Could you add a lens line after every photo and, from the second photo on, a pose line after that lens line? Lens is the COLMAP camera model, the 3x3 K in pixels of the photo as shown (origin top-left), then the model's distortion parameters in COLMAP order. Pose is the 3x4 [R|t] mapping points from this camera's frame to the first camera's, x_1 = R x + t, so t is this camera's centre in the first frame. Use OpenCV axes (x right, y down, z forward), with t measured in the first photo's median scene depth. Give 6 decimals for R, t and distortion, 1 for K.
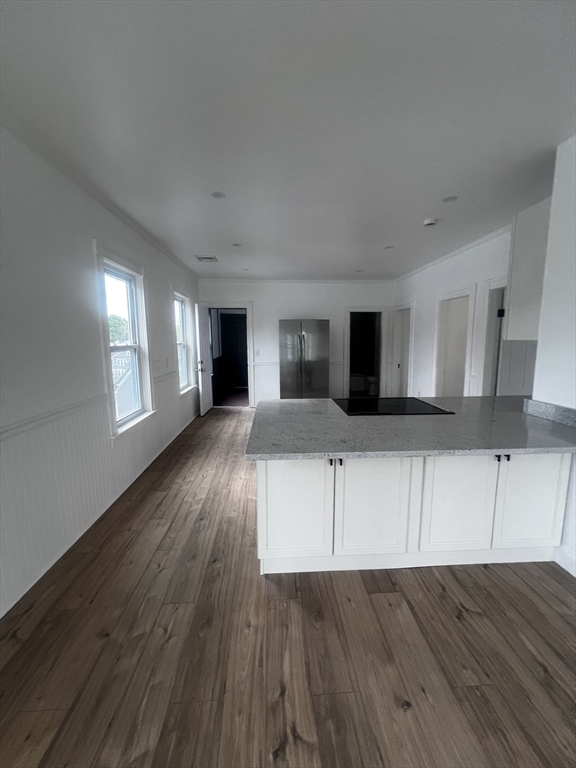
lens RADIAL K [[304.2, 0, 292.9], [0, 304.2, 385.2], [0, 0, 1]] dist [-0.002357, 0.000718]
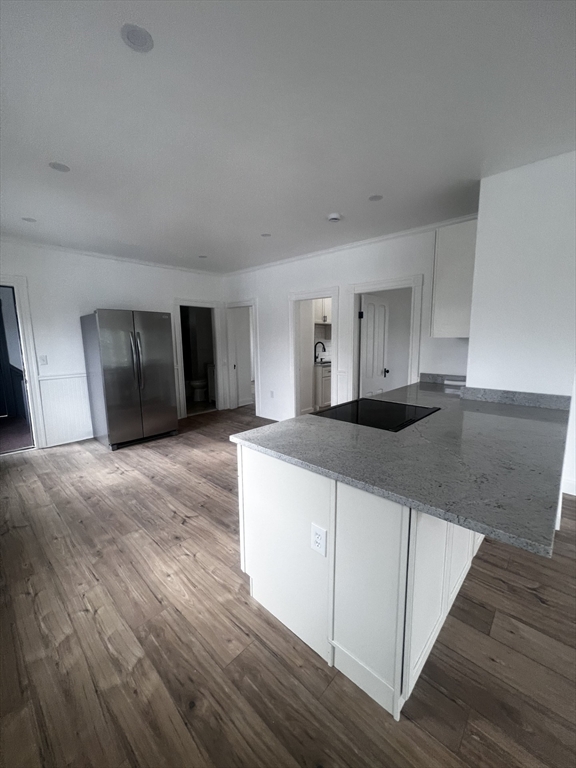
lens RADIAL K [[304.2, 0, 295.2], [0, 304.2, 383.5], [0, 0, 1]] dist [-0.002357, 0.000718]
pose [[0.726158, -0.101913, 0.679933, -0.364256], [0.105605, 0.993750, 0.036166, -0.056129], [-0.679369, 0.045542, 0.732382, 0.402311]]
